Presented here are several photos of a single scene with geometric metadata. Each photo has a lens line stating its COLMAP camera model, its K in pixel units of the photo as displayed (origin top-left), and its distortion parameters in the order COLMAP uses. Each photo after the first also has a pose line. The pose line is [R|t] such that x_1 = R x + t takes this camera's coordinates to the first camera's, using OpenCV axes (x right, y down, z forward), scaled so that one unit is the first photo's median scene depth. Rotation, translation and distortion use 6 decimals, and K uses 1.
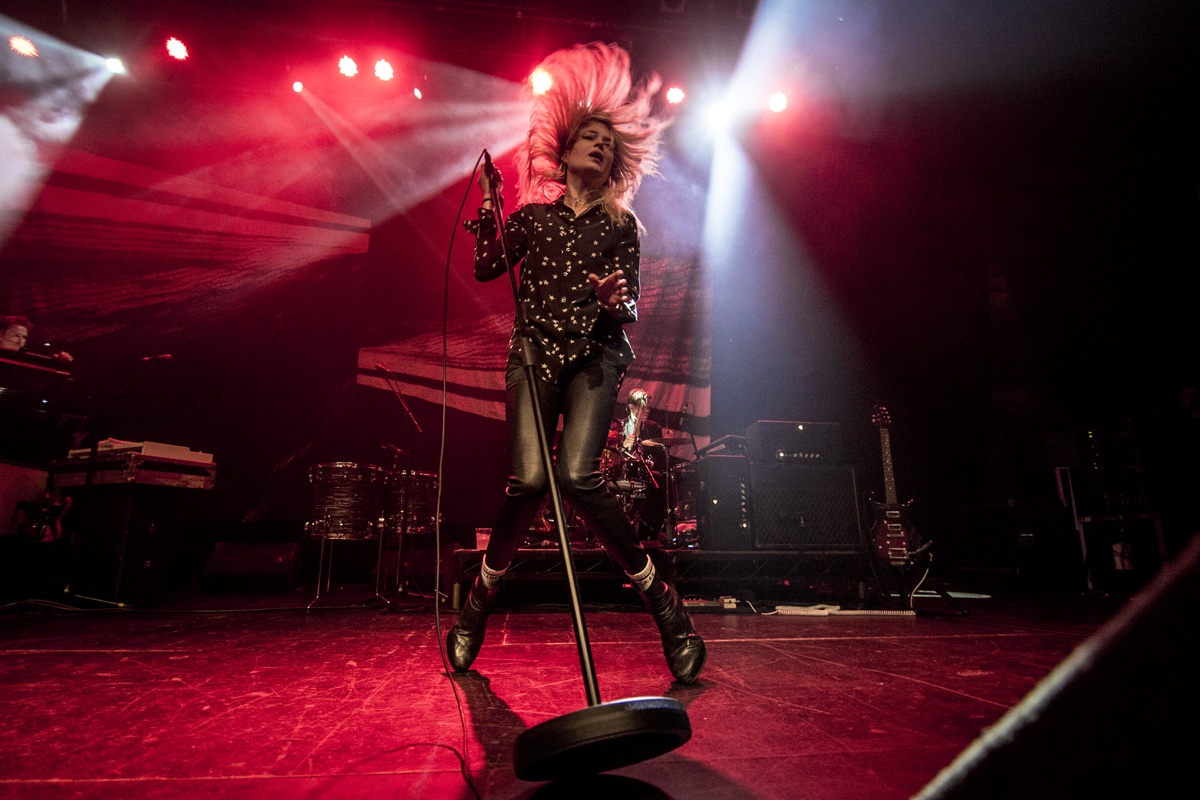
lens RADIAL K [[608.7, 0, 584.7], [0, 608.7, 424.0], [0, 0, 1]] dist [0.002986, -0.012397]
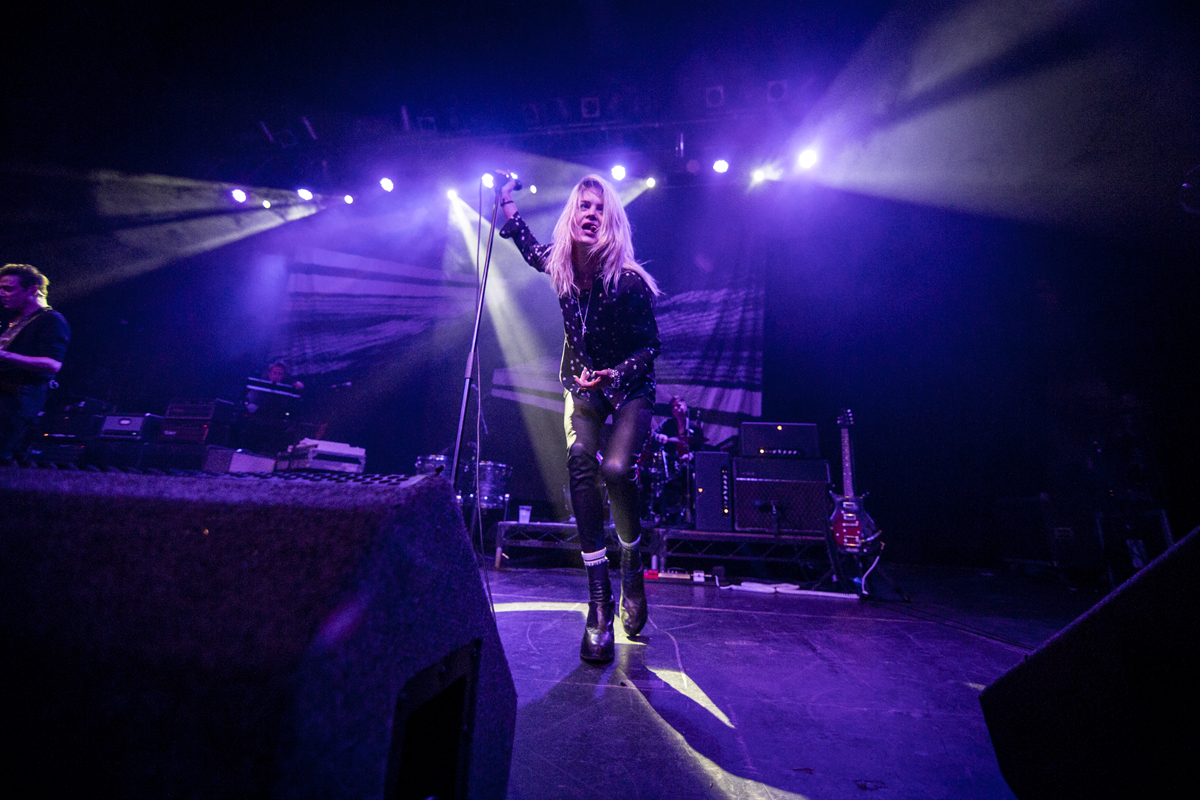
lens RADIAL K [[495.4, 0, 605.4], [0, 495.4, 354.4], [0, 0, 1]] dist [-0.003212, -0.011203]
pose [[0.964950, -0.045863, -0.258396, 0.298678], [0.011962, 0.991274, -0.131272, -0.015005], [0.262162, 0.123580, 0.957078, -0.039295]]
